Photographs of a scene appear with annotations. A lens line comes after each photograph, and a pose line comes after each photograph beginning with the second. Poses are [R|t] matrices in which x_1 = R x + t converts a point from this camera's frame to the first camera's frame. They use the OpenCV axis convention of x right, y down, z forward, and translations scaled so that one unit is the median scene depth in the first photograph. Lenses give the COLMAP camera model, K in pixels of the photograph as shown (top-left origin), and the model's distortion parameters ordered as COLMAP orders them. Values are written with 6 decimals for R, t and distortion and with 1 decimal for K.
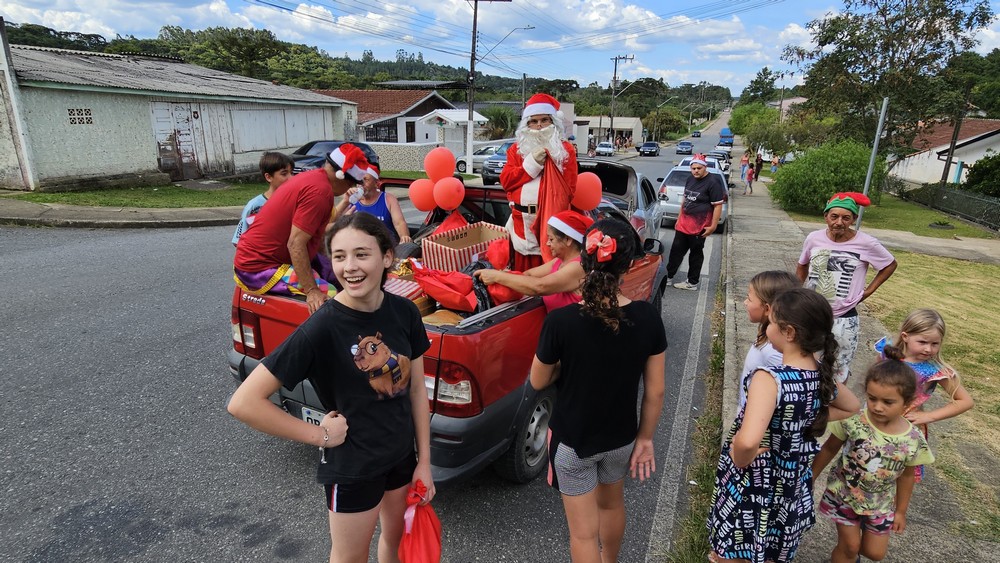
lens RADIAL K [[581.3, 0, 502.2], [0, 581.3, 282.4], [0, 0, 1]] dist [0.003889, -0.007174]
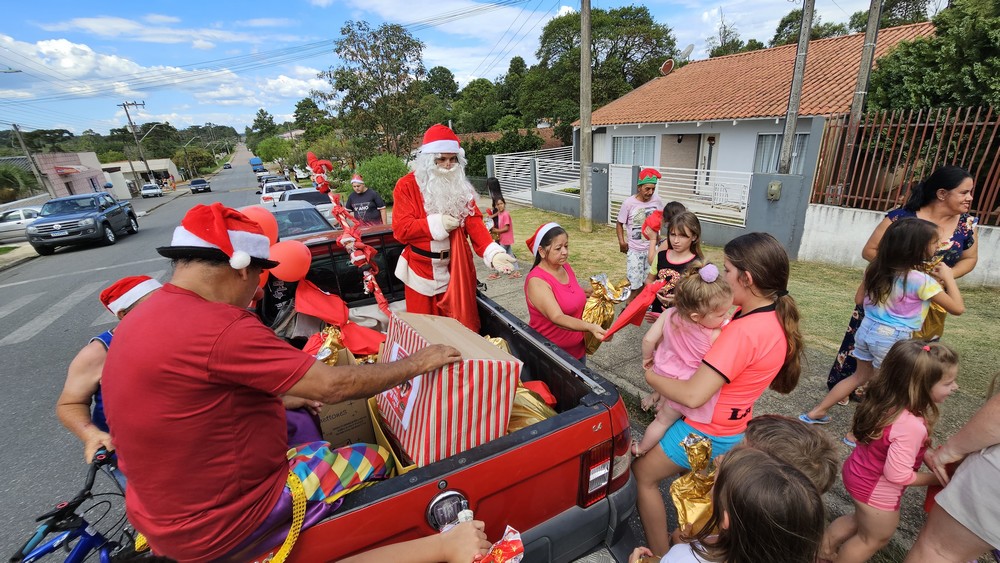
lens RADIAL K [[414.4, 0, 501.0], [0, 414.4, 280.2], [0, 0, 1]] dist [0.002581, -0.000108]
pose [[0.614468, -0.332466, 0.715469, -0.096073], [0.304595, 0.936529, 0.173593, -0.040633], [-0.727772, 0.111261, 0.676734, 0.115769]]
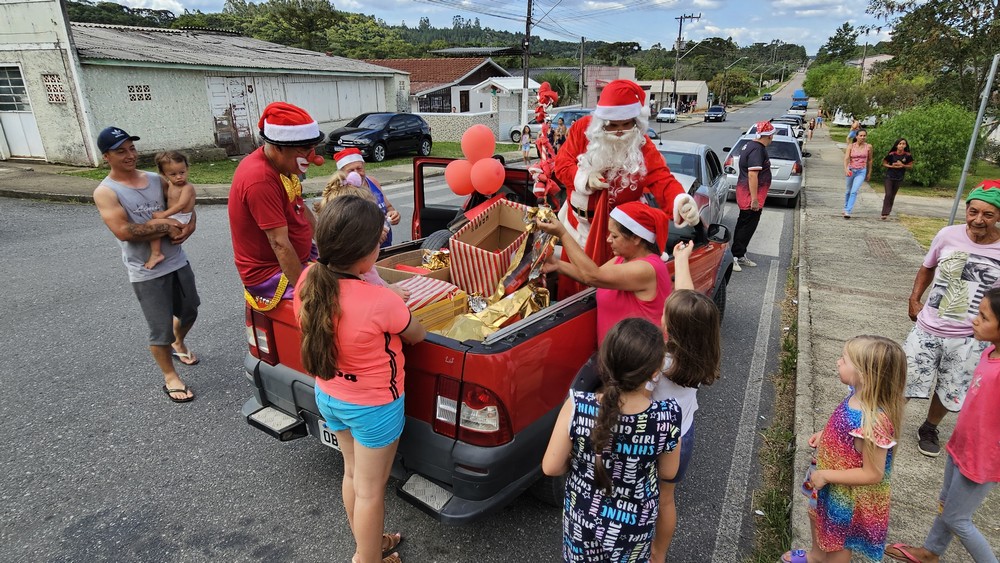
lens RADIAL K [[581.3, 0, 499.6], [0, 581.3, 282.8], [0, 0, 1]] dist [0.003889, -0.007174]
pose [[0.994943, 0.012991, -0.099595, 0.005637], [-0.007681, 0.998537, 0.053519, -0.010525], [0.100145, -0.052484, 0.993588, 0.027475]]
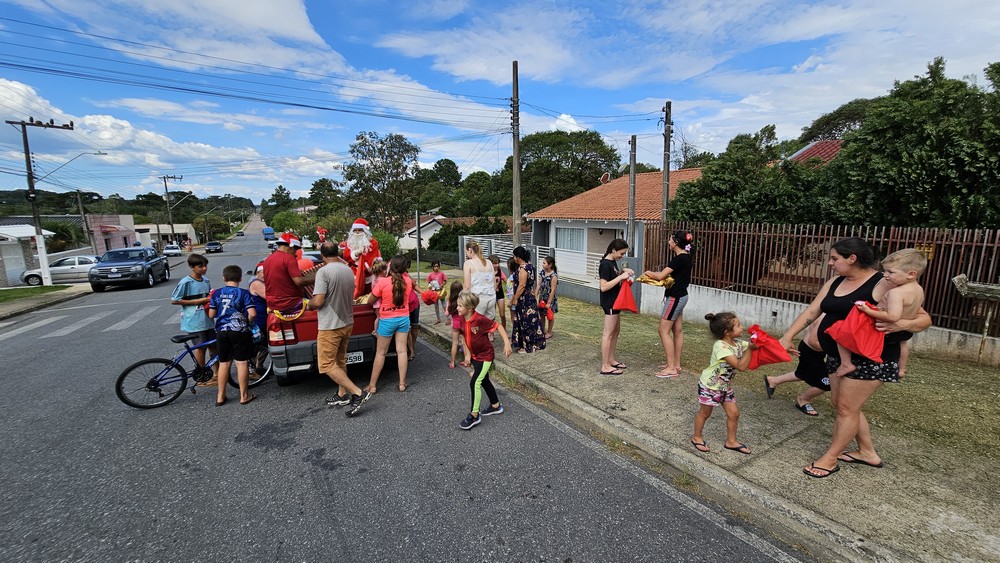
lens RADIAL K [[414.4, 0, 503.7], [0, 414.4, 282.1], [0, 0, 1]] dist [0.002581, -0.000108]
pose [[0.618880, -0.159039, 0.769217, -0.228095], [0.251865, 0.967759, -0.002552, 0.022401], [-0.744011, 0.195318, 0.638983, -0.127105]]
